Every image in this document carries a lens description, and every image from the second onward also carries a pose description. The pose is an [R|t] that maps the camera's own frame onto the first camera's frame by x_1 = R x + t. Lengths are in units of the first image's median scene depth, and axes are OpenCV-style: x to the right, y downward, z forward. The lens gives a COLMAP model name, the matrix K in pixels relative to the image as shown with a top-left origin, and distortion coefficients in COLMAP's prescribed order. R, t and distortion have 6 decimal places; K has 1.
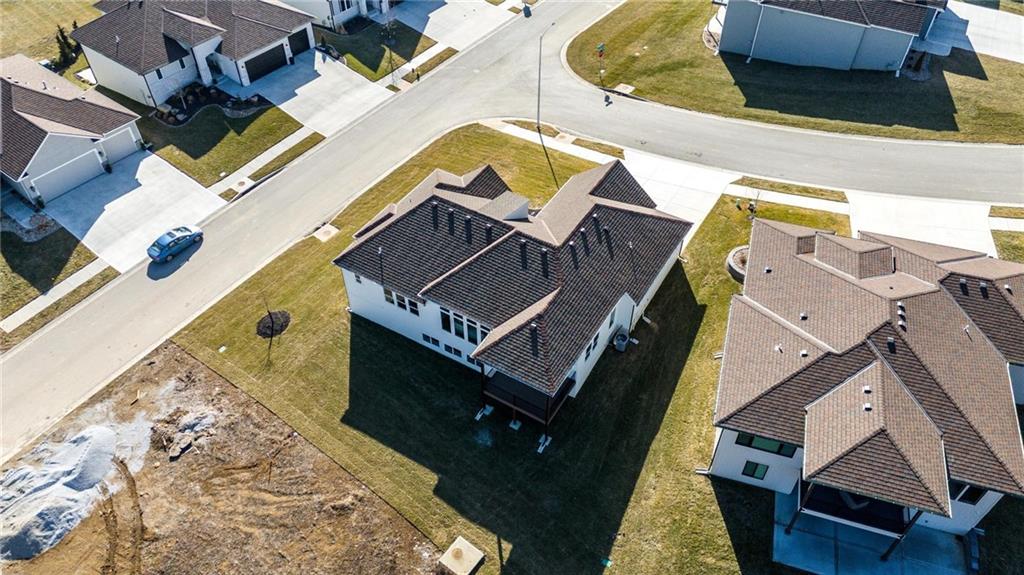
lens RADIAL K [[757.1, 0, 514.8], [0, 757.1, 281.5], [0, 0, 1]] dist [0.071826, -0.062845]
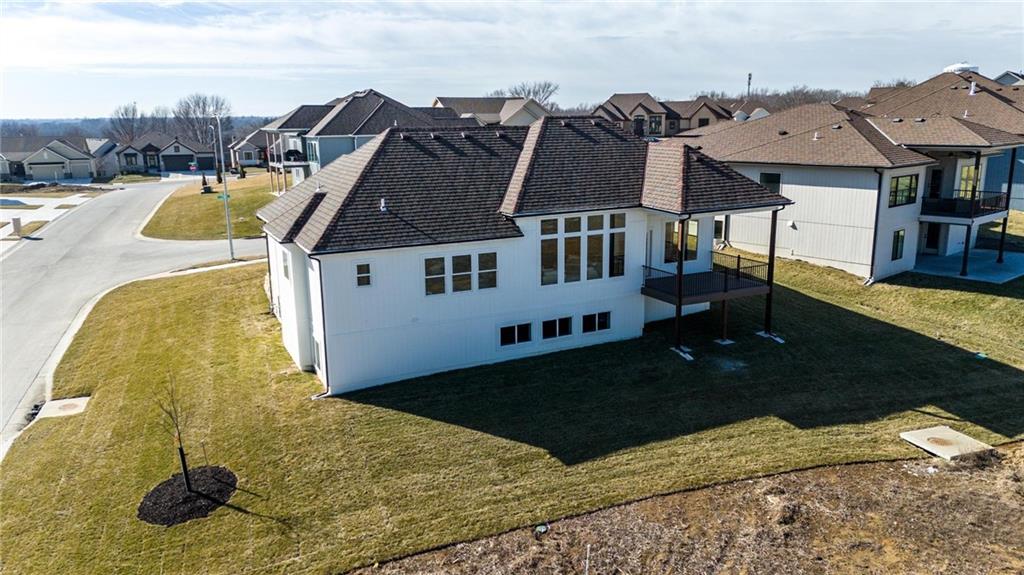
lens RADIAL K [[757.1, 0, 514.8], [0, 757.1, 281.5], [0, 0, 1]] dist [0.071826, -0.062845]
pose [[0.538224, -0.190554, 0.820977, -0.476284], [0.606144, 0.764330, -0.219976, 0.143683], [-0.585580, 0.616027, 0.526884, 0.573110]]
